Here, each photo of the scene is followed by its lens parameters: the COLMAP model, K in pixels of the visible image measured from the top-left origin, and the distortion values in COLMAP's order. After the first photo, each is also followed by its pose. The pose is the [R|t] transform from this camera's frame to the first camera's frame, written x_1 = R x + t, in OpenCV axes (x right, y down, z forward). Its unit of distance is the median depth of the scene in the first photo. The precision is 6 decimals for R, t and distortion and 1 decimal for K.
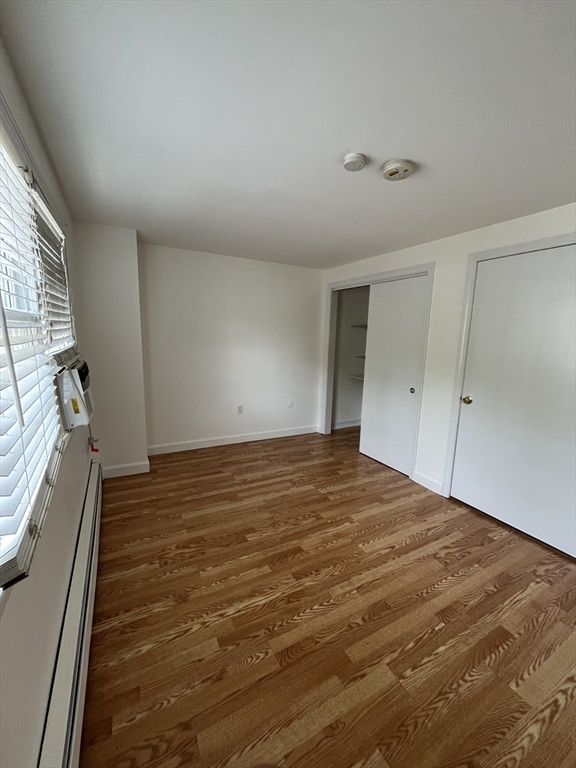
lens RADIAL K [[308.7, 0, 286.9], [0, 308.7, 389.0], [0, 0, 1]] dist [-0.001966, 0.000854]
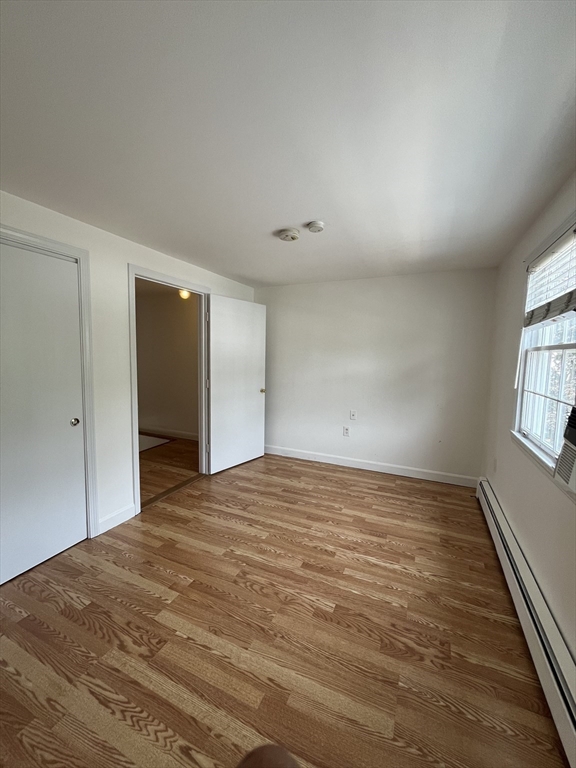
lens RADIAL K [[308.7, 0, 285.8], [0, 308.7, 389.6], [0, 0, 1]] dist [-0.001966, 0.000854]
pose [[-0.595233, -0.129718, 0.793014, -0.638060], [0.112155, 0.963813, 0.241839, -0.273764], [-0.795688, 0.232891, -0.559144, 1.472439]]
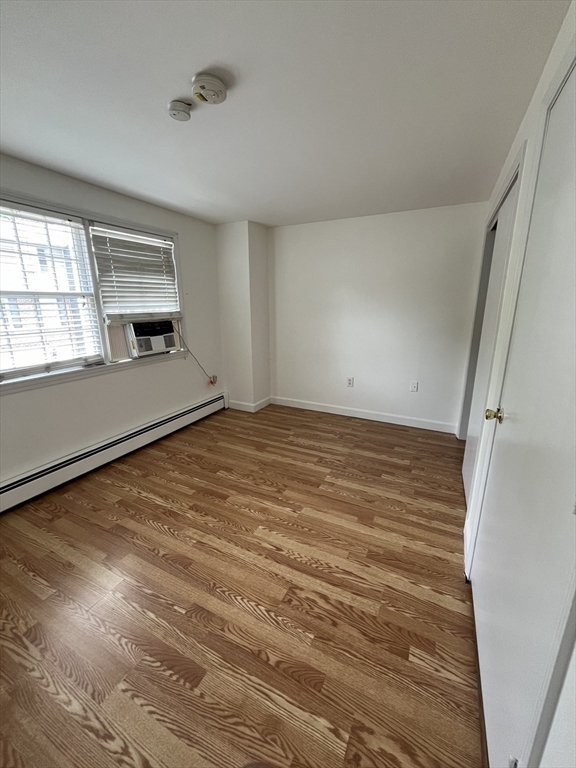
lens RADIAL K [[308.7, 0, 287.0], [0, 308.7, 384.4], [0, 0, 1]] dist [-0.001966, 0.000854]
pose [[0.571765, 0.173845, -0.801787, 0.977758], [-0.126079, 0.984302, 0.123509, -0.040172], [0.810672, 0.030471, 0.584708, 0.522328]]
